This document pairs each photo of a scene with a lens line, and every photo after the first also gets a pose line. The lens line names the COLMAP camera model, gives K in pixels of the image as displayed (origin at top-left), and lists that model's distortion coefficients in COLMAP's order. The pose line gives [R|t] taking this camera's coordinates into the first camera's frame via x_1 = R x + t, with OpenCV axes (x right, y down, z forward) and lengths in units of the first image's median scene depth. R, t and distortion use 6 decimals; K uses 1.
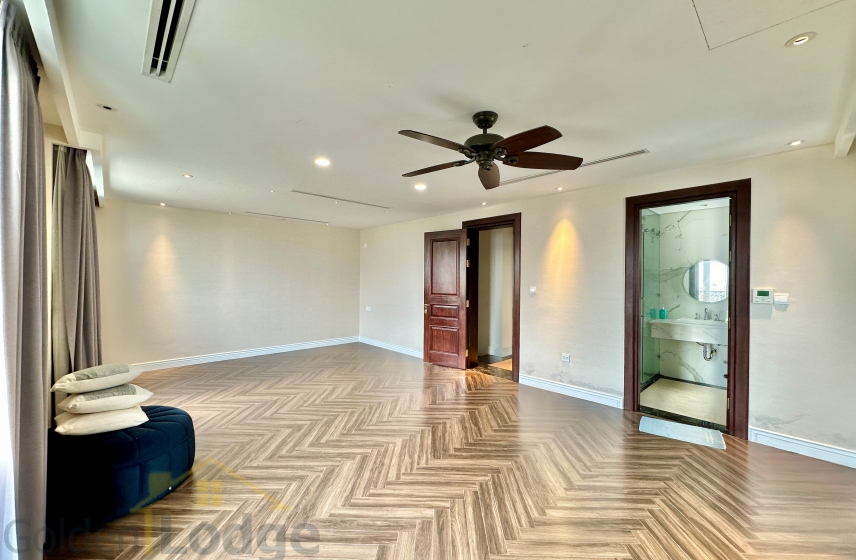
lens RADIAL K [[340.9, 0, 428.0], [0, 340.9, 280.0], [0, 0, 1]] dist [-0.002644, -0.000191]
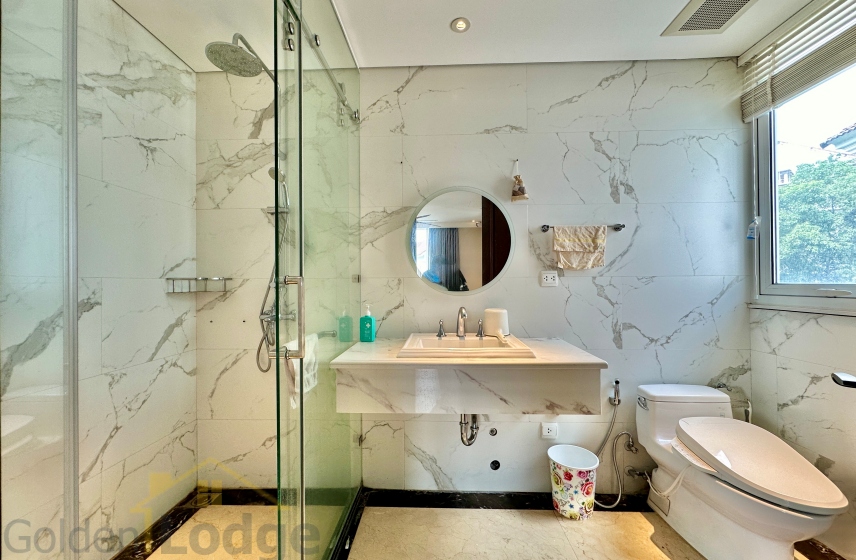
lens RADIAL K [[340.9, 0, 428.0], [0, 340.9, 280.0], [0, 0, 1]] dist [-0.002644, -0.000191]
pose [[0.709302, -0.004949, 0.704887, 0.492922], [0.013501, 0.999887, -0.006566, 0.051859], [-0.704775, 0.014174, 0.709289, 0.716057]]
